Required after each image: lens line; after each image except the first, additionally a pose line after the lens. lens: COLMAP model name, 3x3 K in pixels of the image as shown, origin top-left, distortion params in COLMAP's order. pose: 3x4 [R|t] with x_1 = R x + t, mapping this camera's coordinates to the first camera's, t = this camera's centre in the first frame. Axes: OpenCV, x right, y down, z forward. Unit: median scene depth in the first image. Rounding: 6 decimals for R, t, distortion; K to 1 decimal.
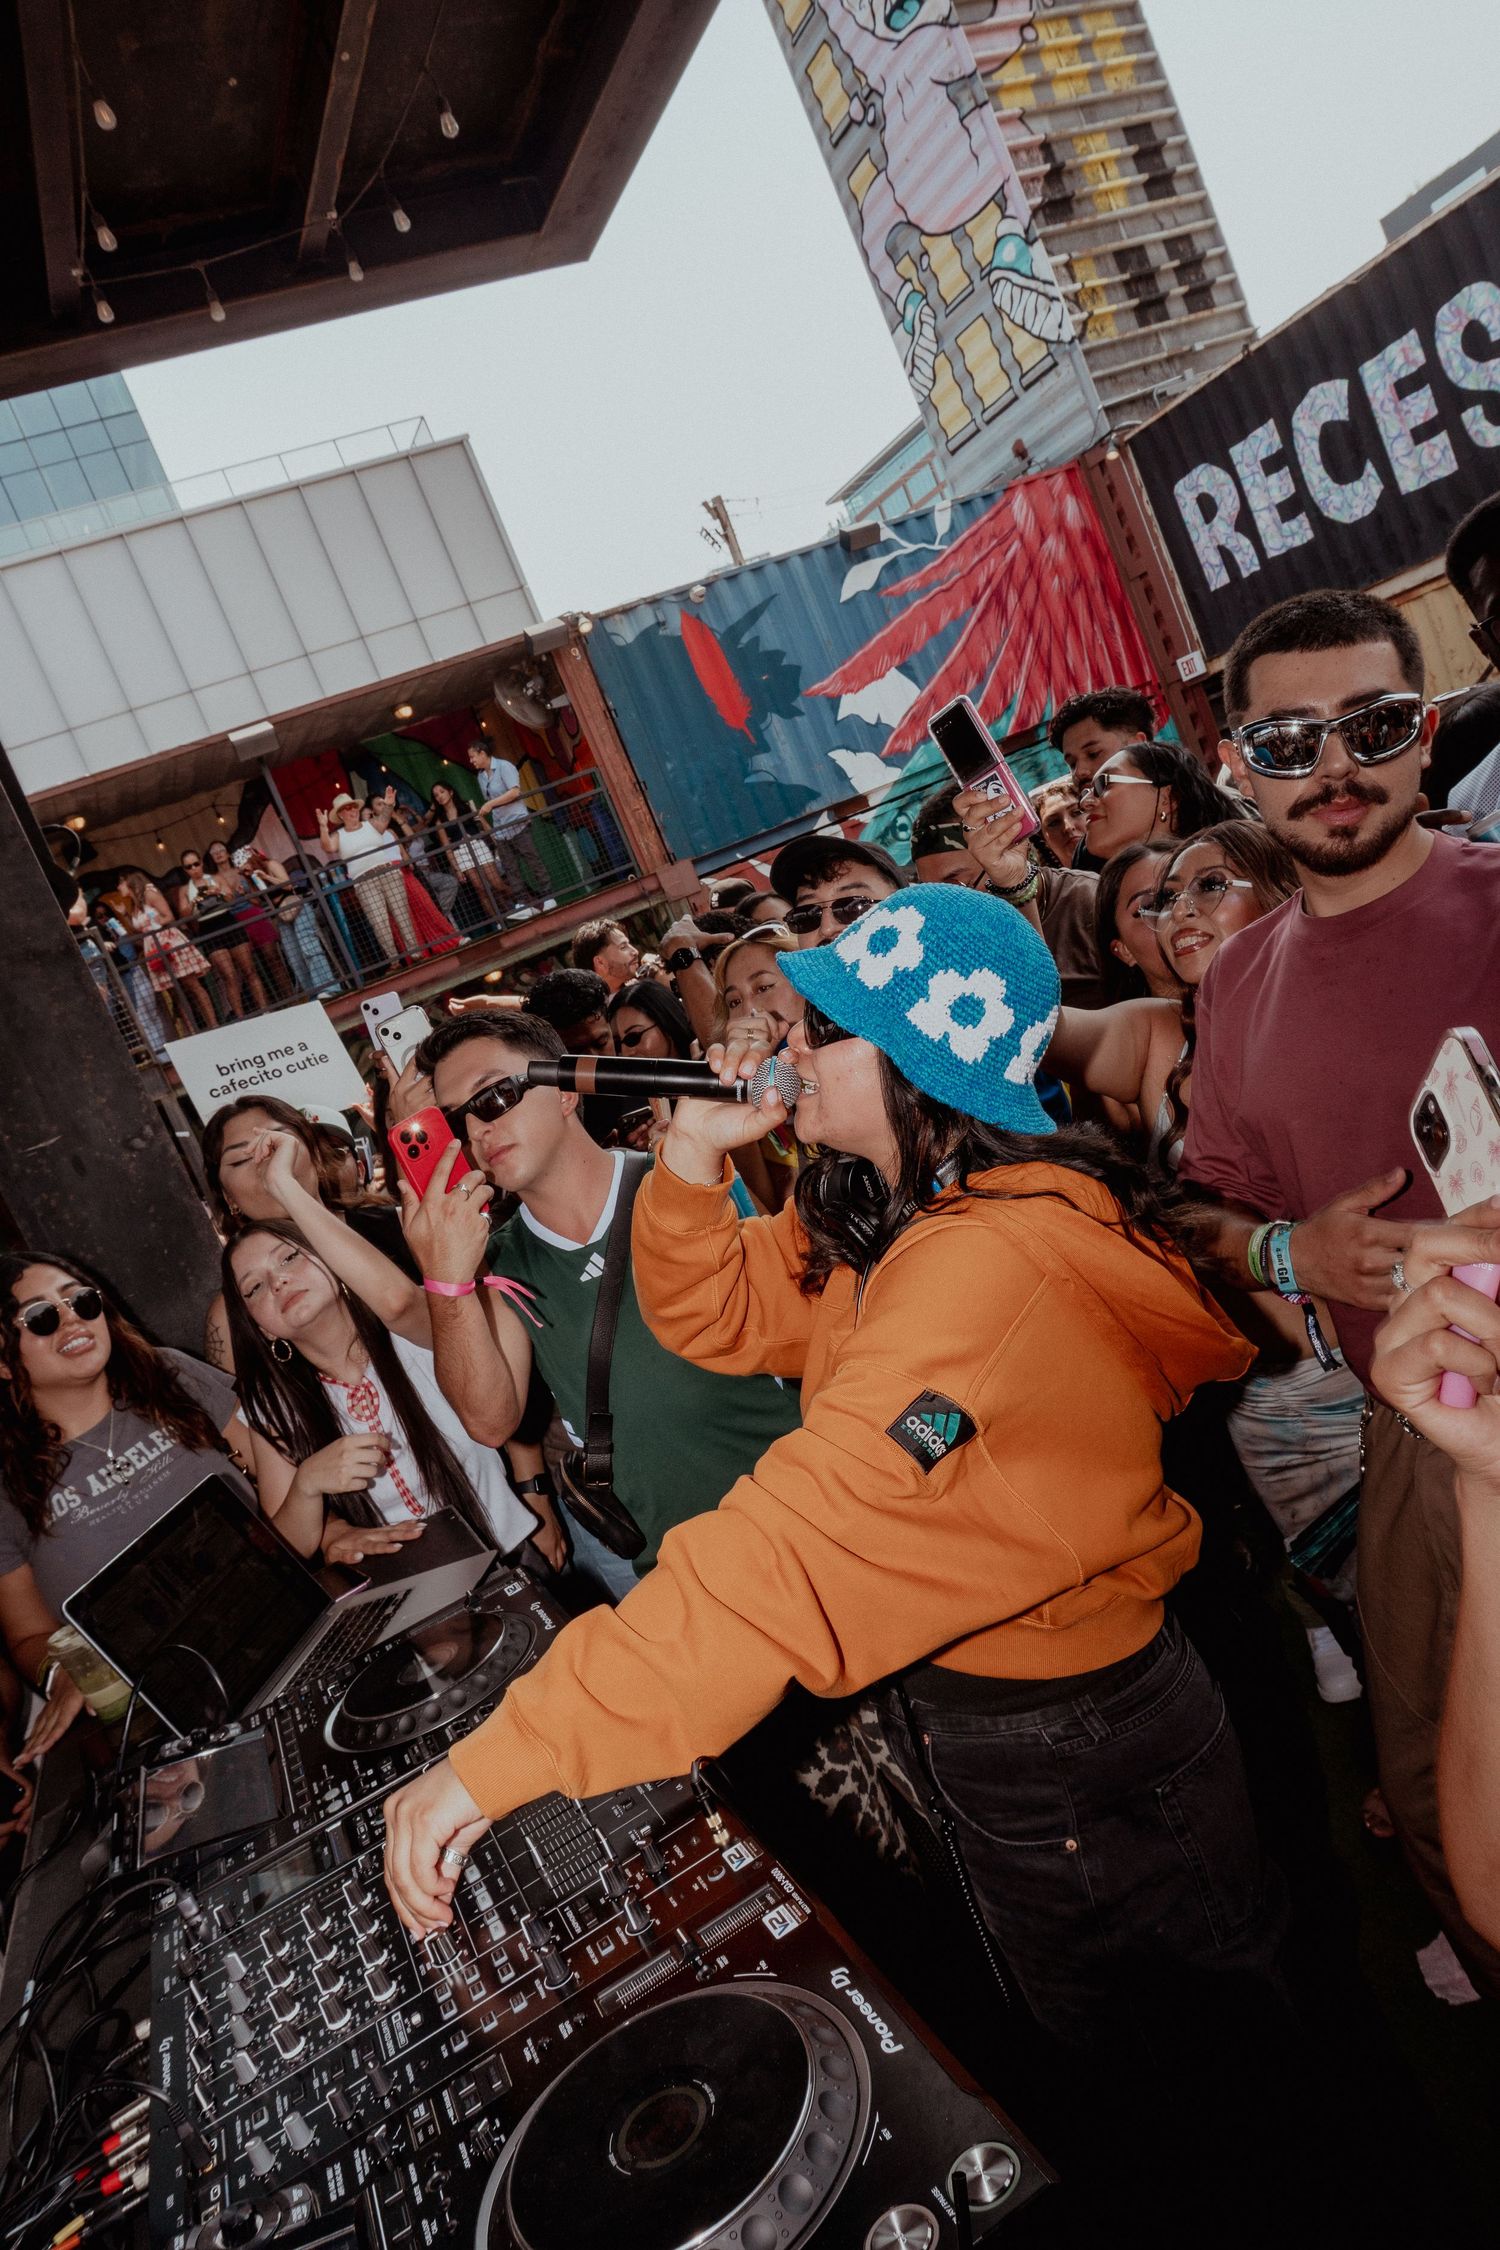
lens RADIAL K [[1518.5, 0, 744.1], [0, 1518.5, 1118.7], [0, 0, 1]] dist [-0.009247, -0.013892]
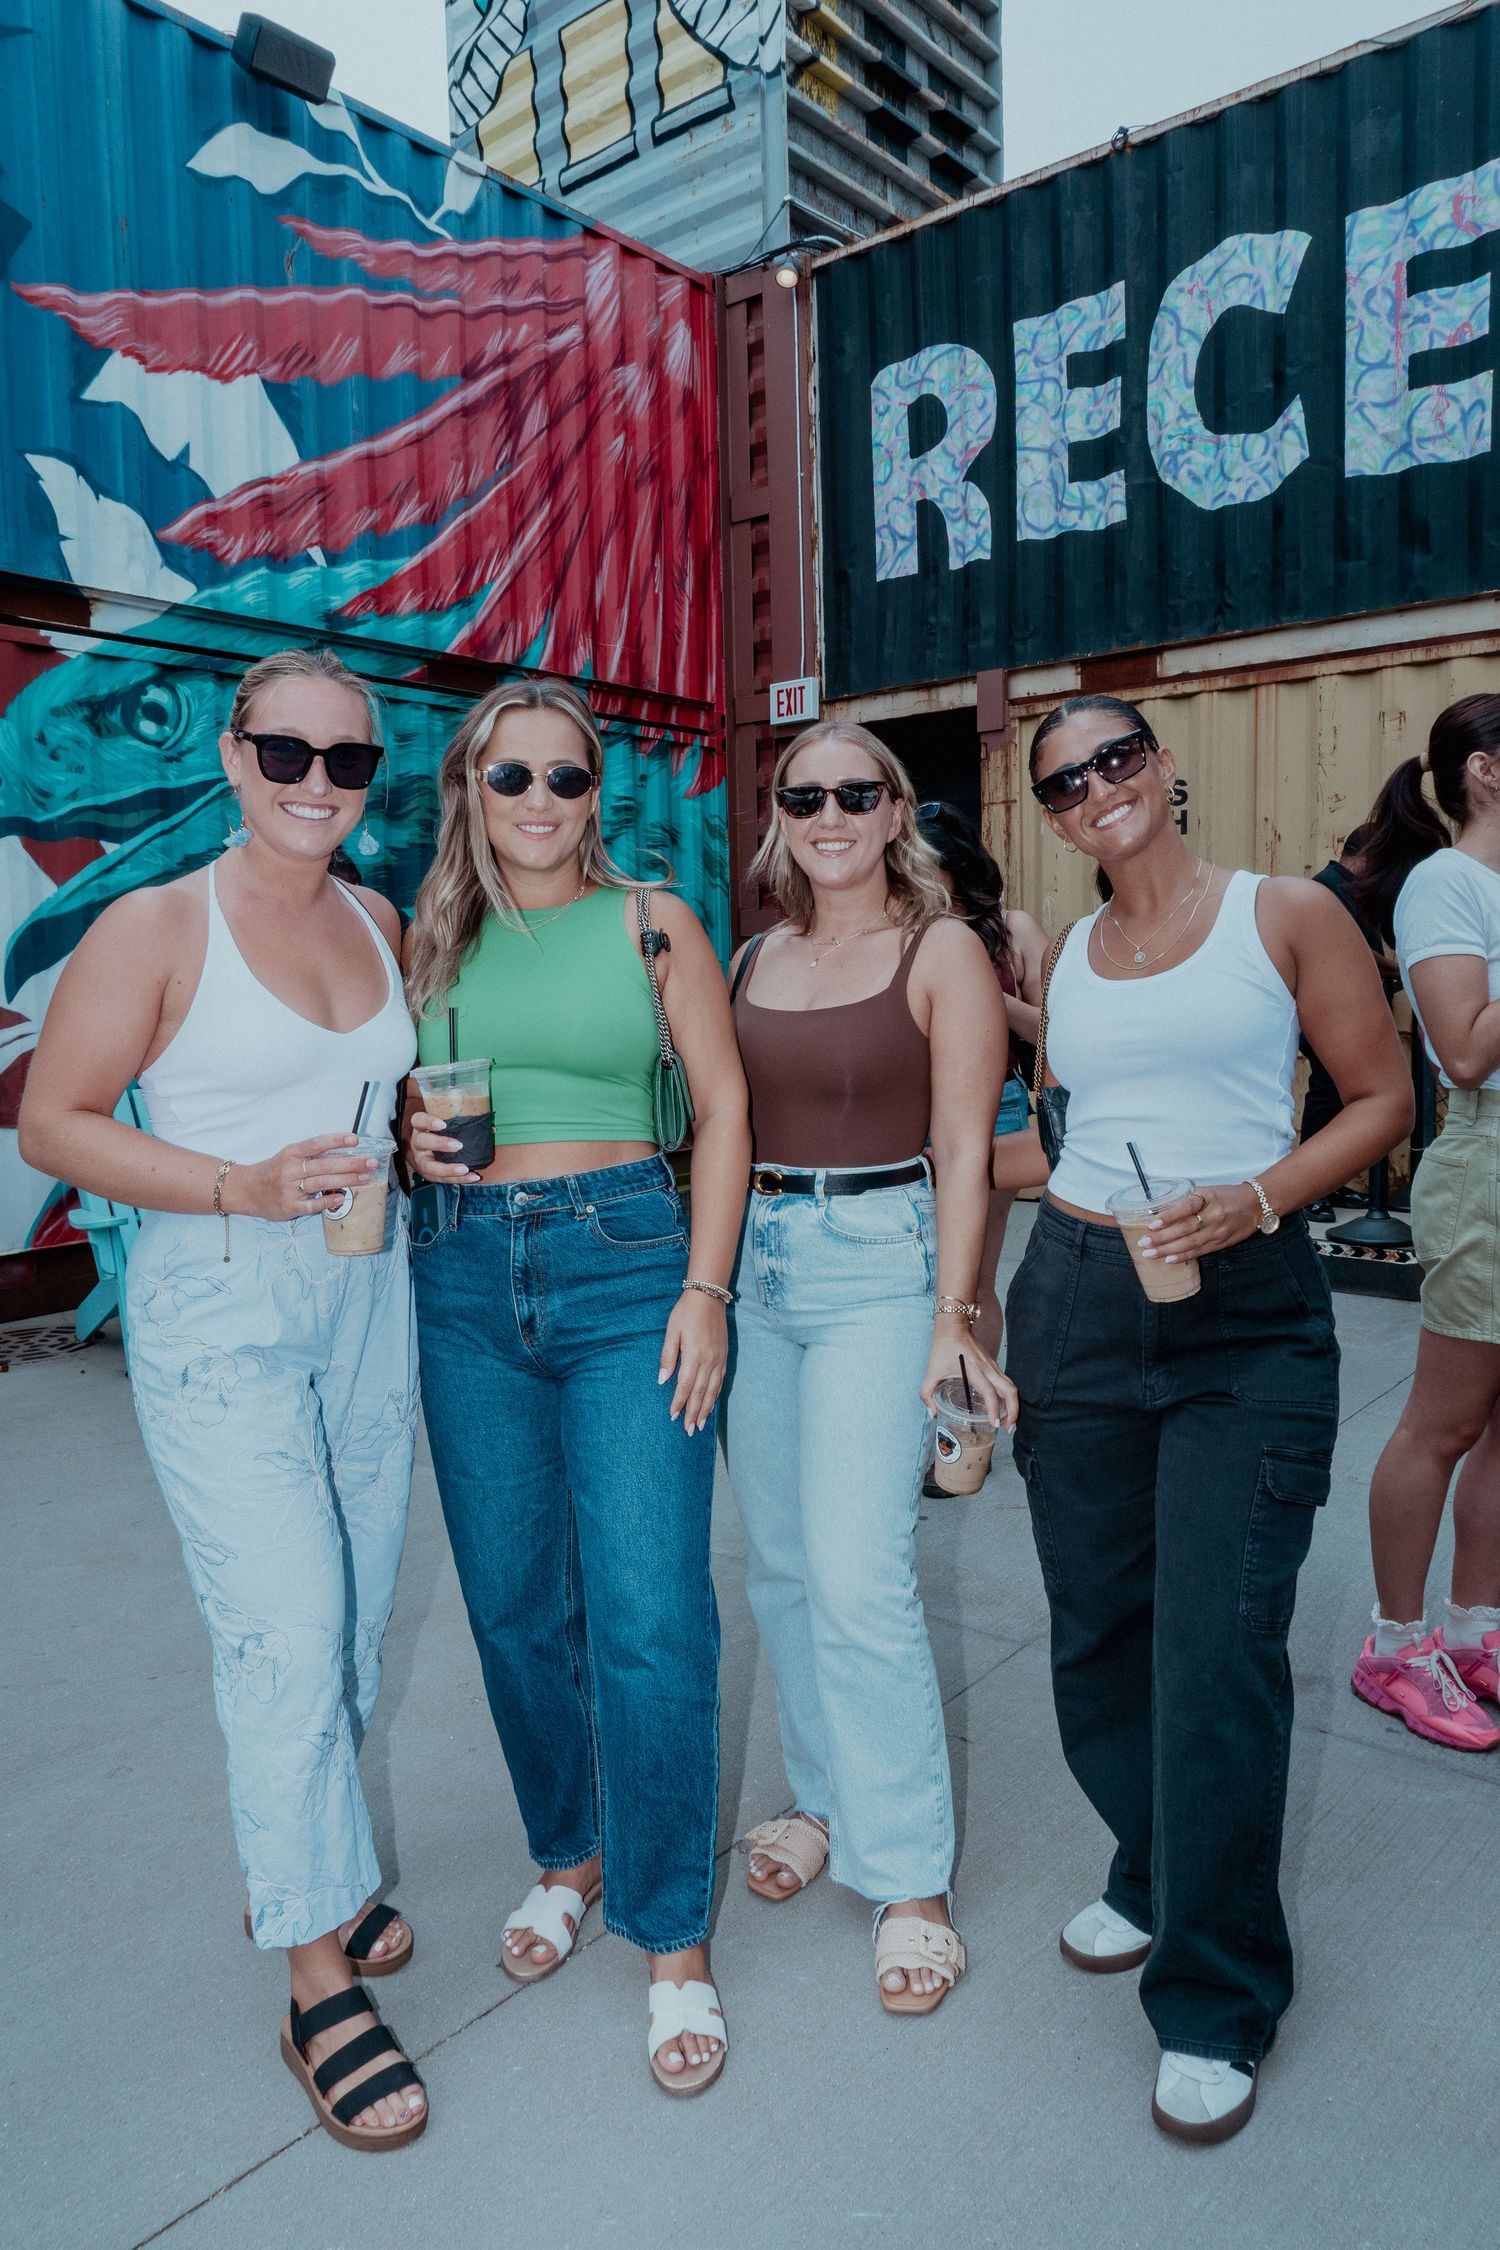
lens RADIAL K [[1518.5, 0, 796.5], [0, 1518.5, 1121.6], [0, 0, 1]] dist [-0.009247, -0.013892]
pose [[0.826744, 0.320284, 0.462507, 0.100195], [-0.250275, 0.945677, -0.207504, -0.045014], [-0.503843, 0.055799, 0.861991, 0.592989]]
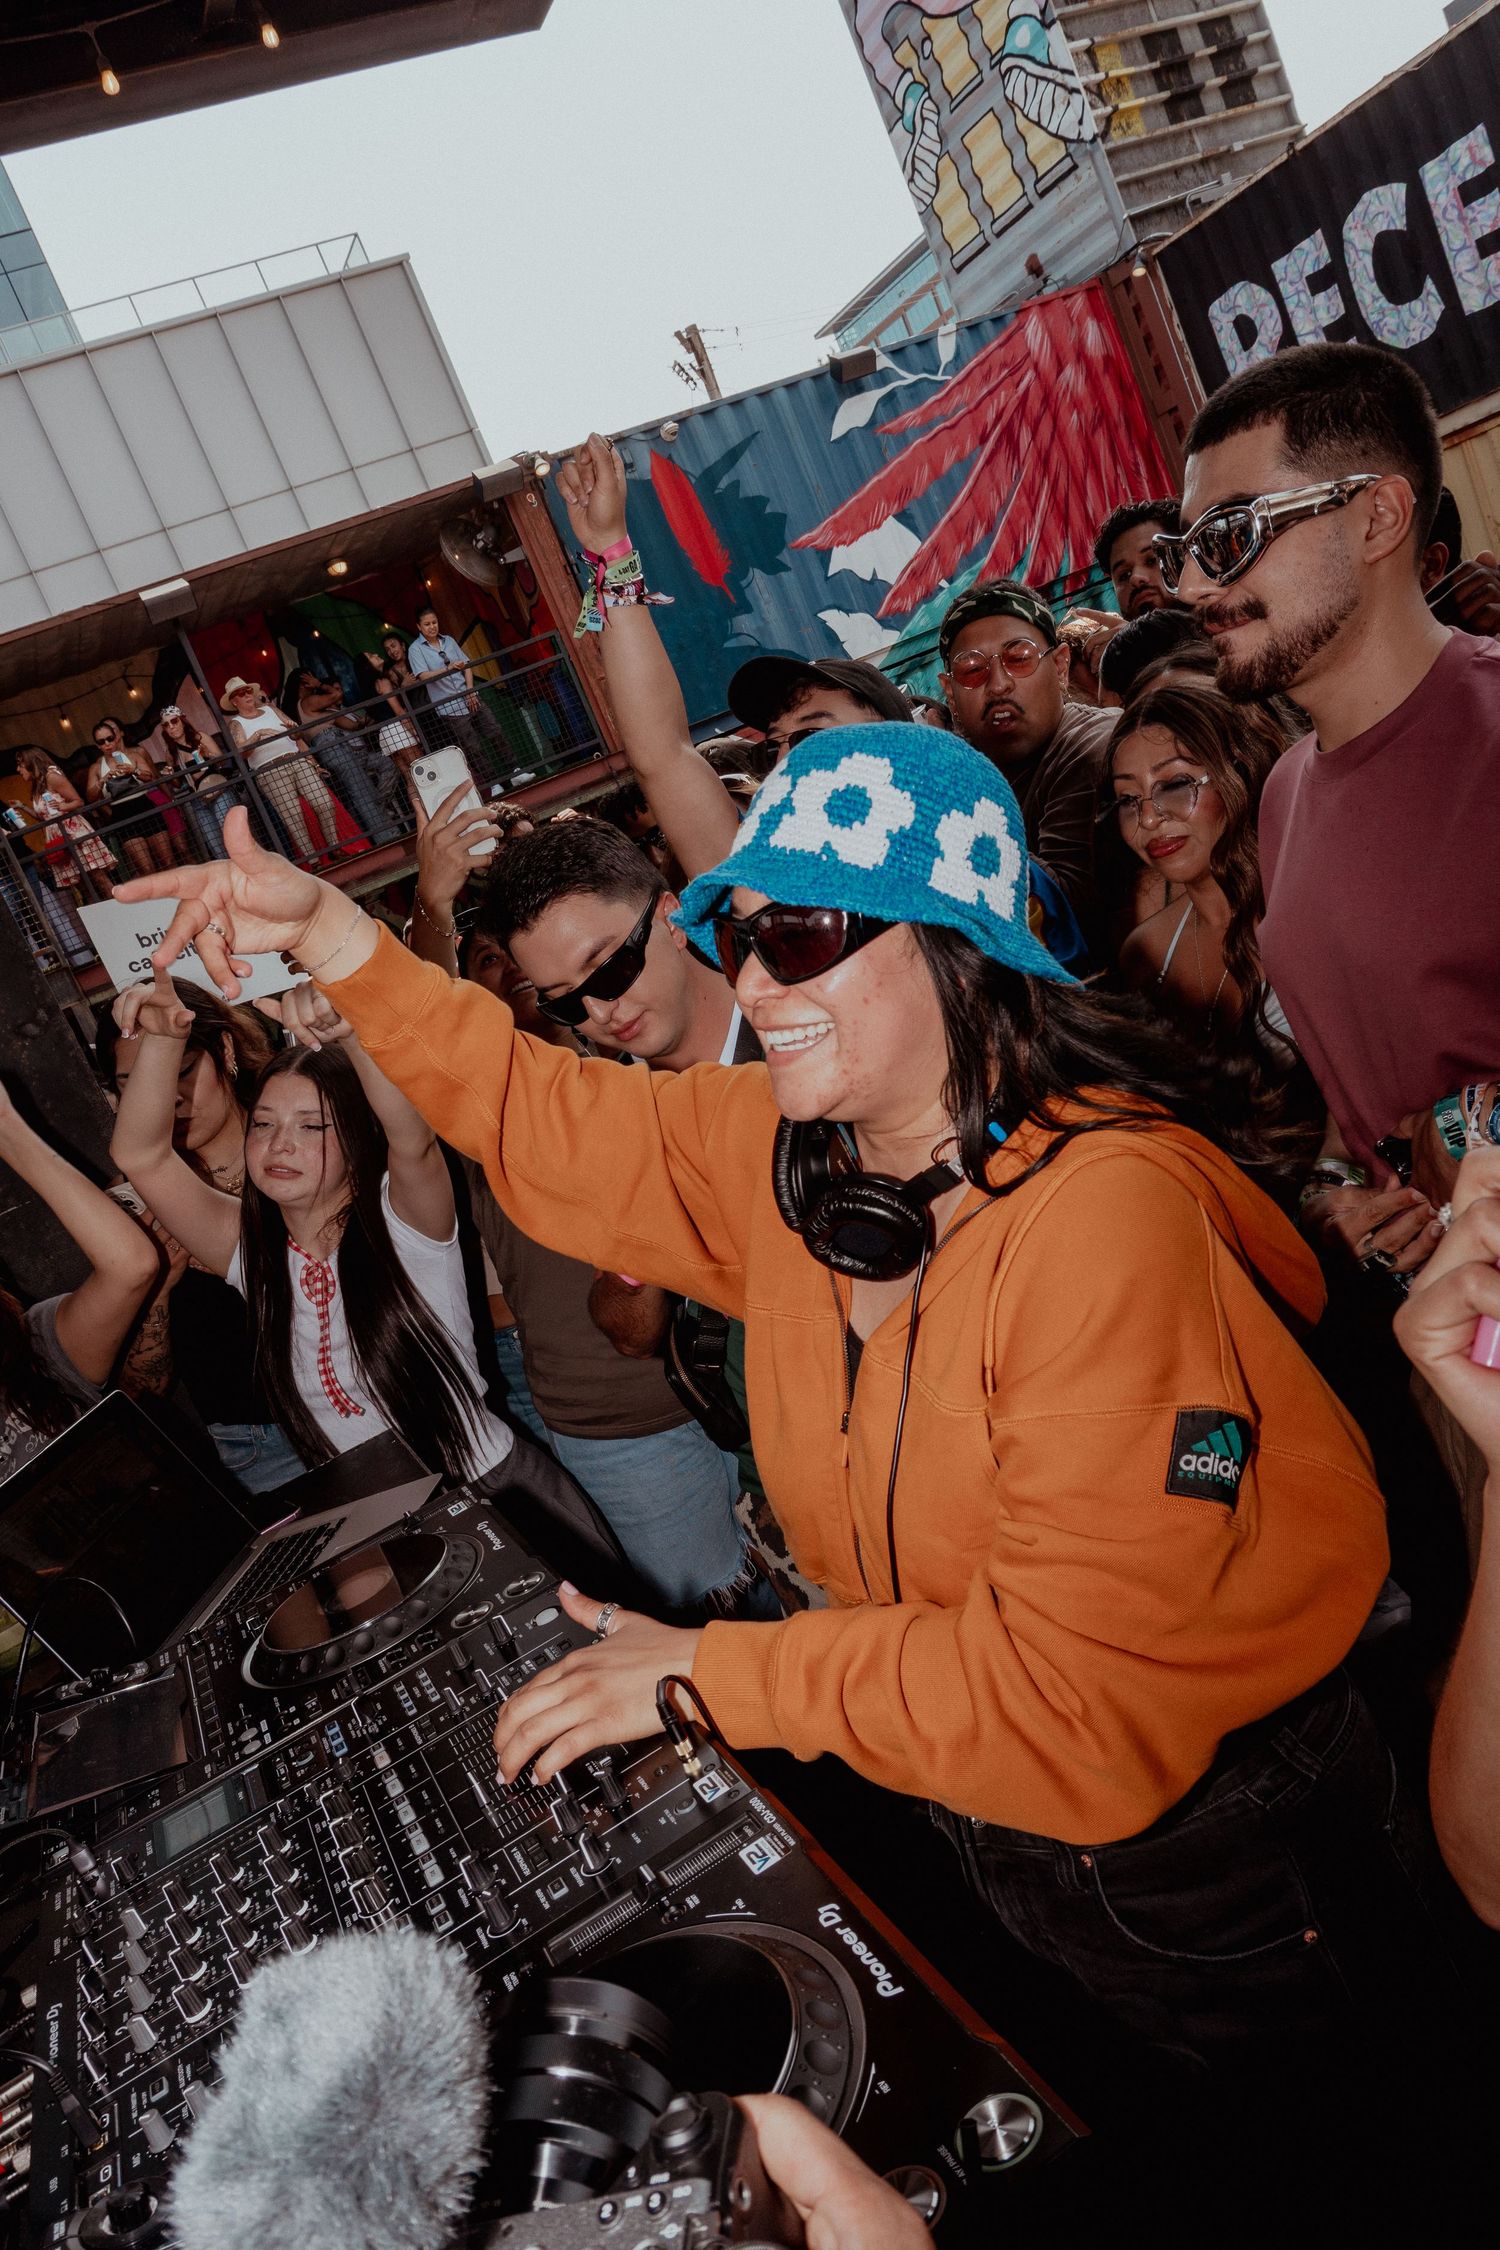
lens RADIAL K [[1685.0, 0, 745.2], [0, 1685.0, 1108.8], [0, 0, 1]] dist [-0.010814, -0.009071]
pose [[0.999924, -0.004795, 0.011365, 0.000407], [0.004276, 0.998963, 0.045325, 0.003889], [-0.011571, -0.045273, 0.998908, 0.004063]]
